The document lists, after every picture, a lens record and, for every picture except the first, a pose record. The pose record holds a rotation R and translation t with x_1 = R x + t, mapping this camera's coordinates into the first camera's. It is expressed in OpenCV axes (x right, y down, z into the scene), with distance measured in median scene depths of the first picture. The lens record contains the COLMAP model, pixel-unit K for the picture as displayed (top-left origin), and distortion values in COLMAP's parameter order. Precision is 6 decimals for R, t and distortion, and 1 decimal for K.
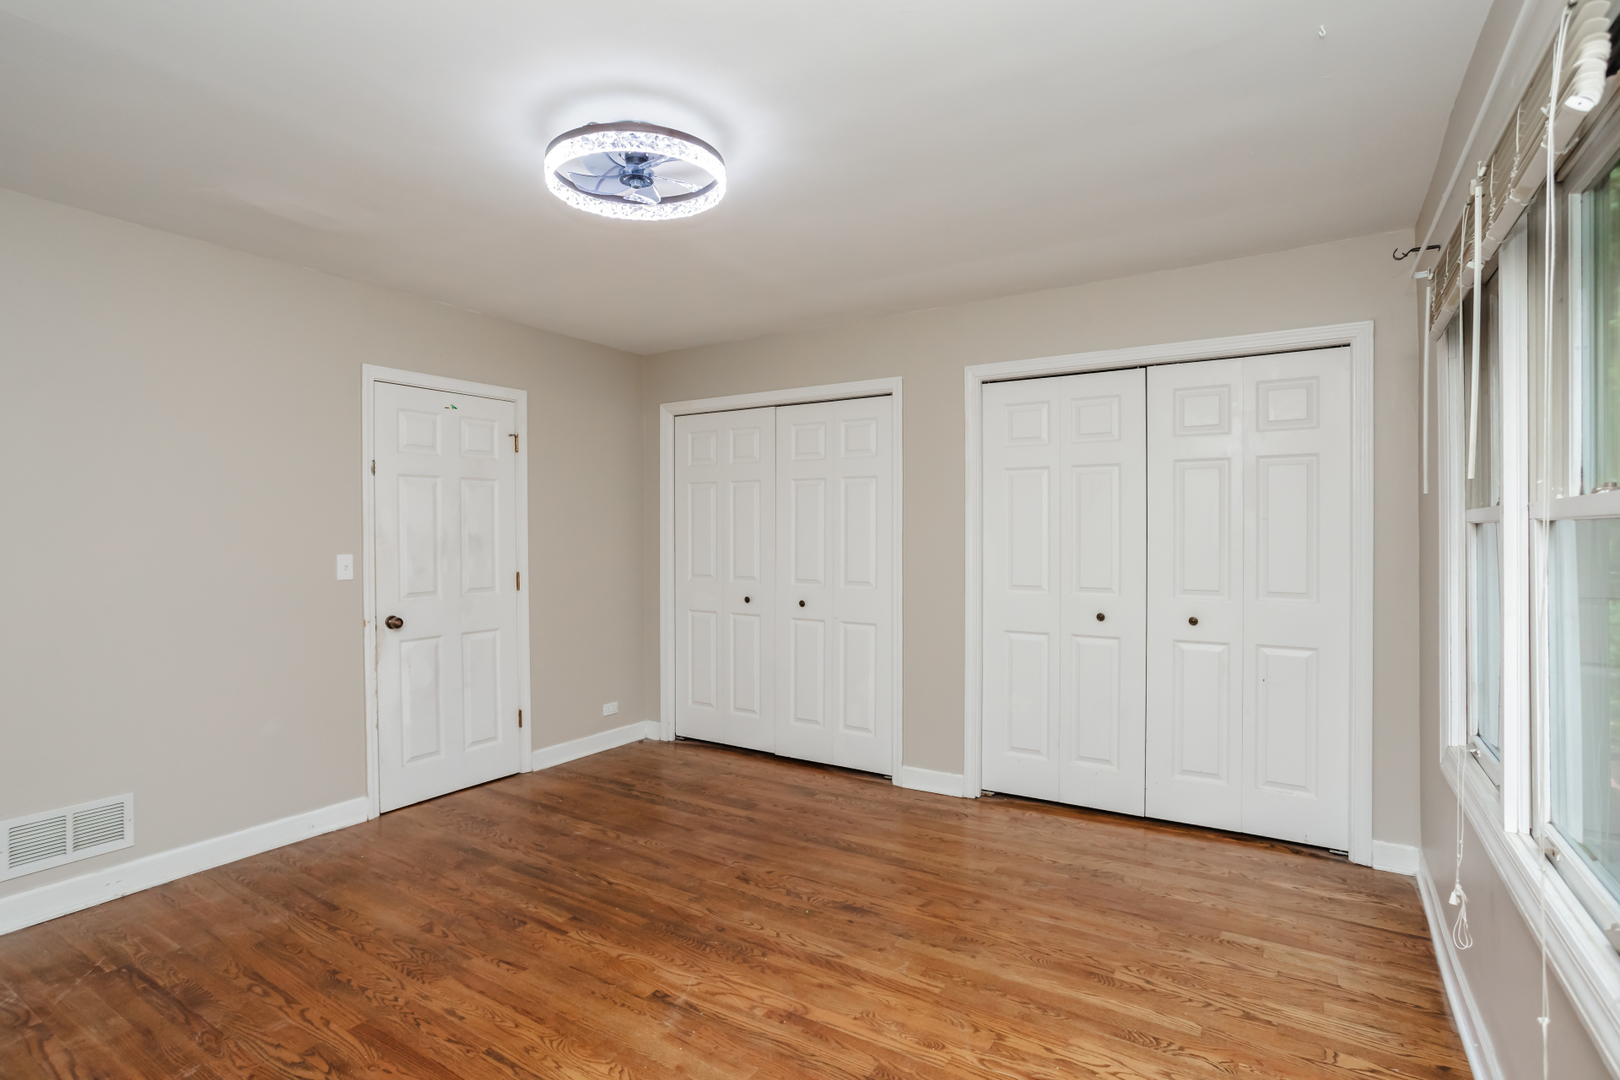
lens RADIAL K [[794.9, 0, 803.2], [0, 794.9, 541.7], [0, 0, 1]] dist [-0.037453, 0.013728]
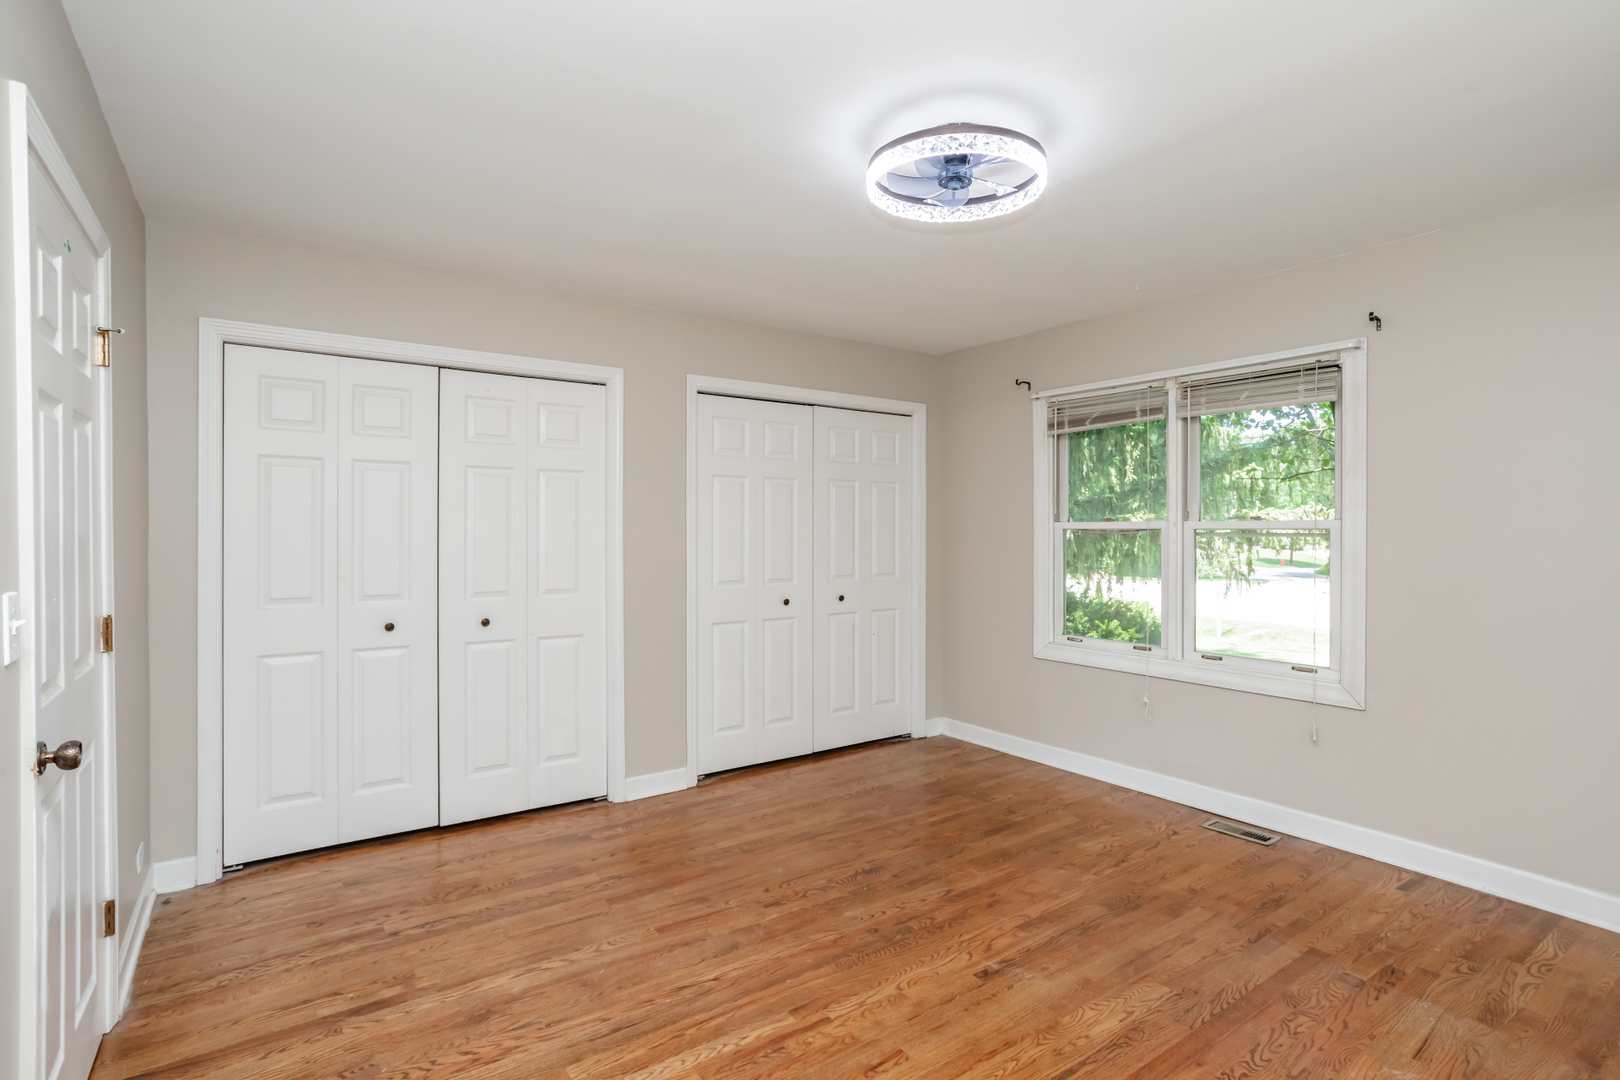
lens RADIAL K [[794.9, 0, 816.8], [0, 794.9, 527.2], [0, 0, 1]] dist [-0.037453, 0.013728]
pose [[0.363270, 0.014588, 0.931570, -0.720892], [0.008048, 0.999791, -0.018794, 0.003716], [-0.931649, 0.014324, 0.363077, 0.478538]]
